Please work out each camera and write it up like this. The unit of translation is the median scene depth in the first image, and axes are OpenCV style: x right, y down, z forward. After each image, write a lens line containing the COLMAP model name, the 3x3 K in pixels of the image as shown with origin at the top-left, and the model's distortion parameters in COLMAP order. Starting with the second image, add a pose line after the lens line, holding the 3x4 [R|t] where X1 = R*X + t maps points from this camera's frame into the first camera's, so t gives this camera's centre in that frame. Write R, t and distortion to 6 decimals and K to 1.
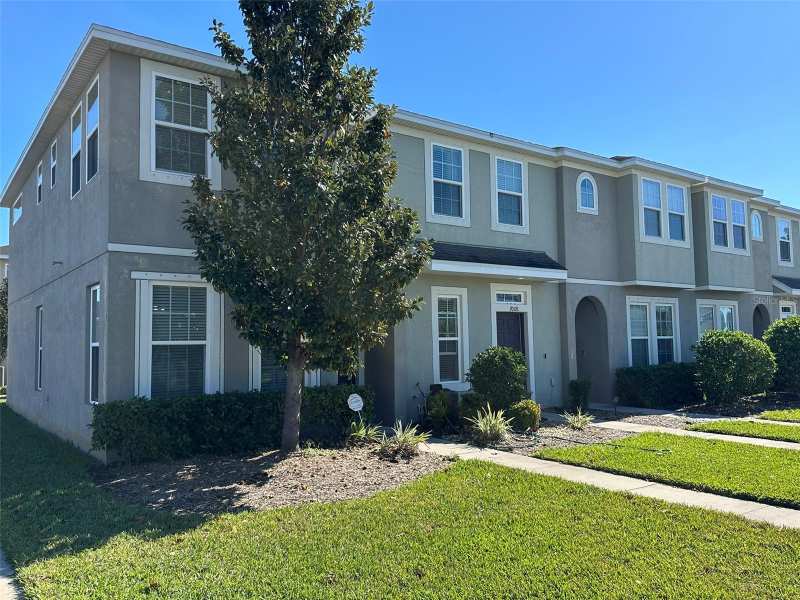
lens RADIAL K [[651.4, 0, 400.0], [0, 651.4, 300.0], [0, 0, 1]] dist [0.174235, -0.317352]
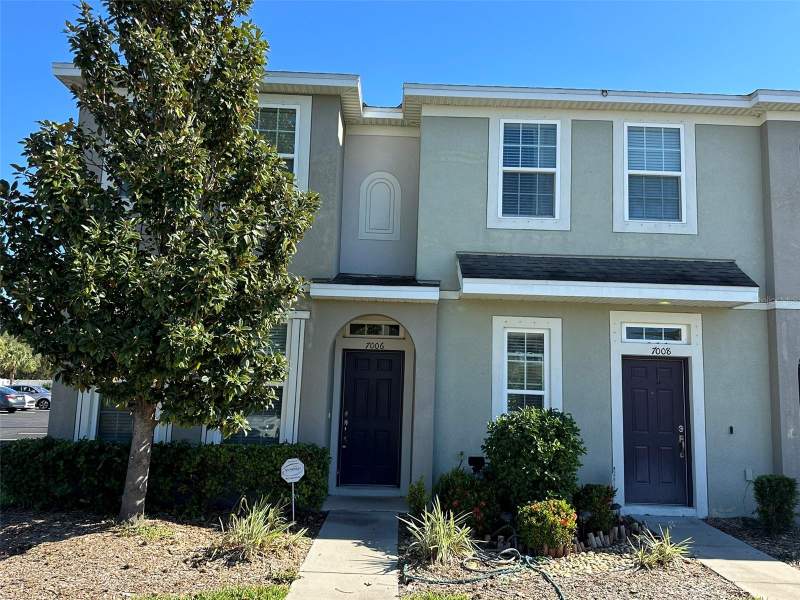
lens RADIAL K [[651.4, 0, 400.0], [0, 651.4, 300.0], [0, 0, 1]] dist [0.174235, -0.317352]
pose [[0.804424, -0.031298, -0.593230, 0.363240], [-0.005892, 0.998142, -0.060650, 0.004574], [0.594026, 0.052284, 0.802745, 0.333648]]
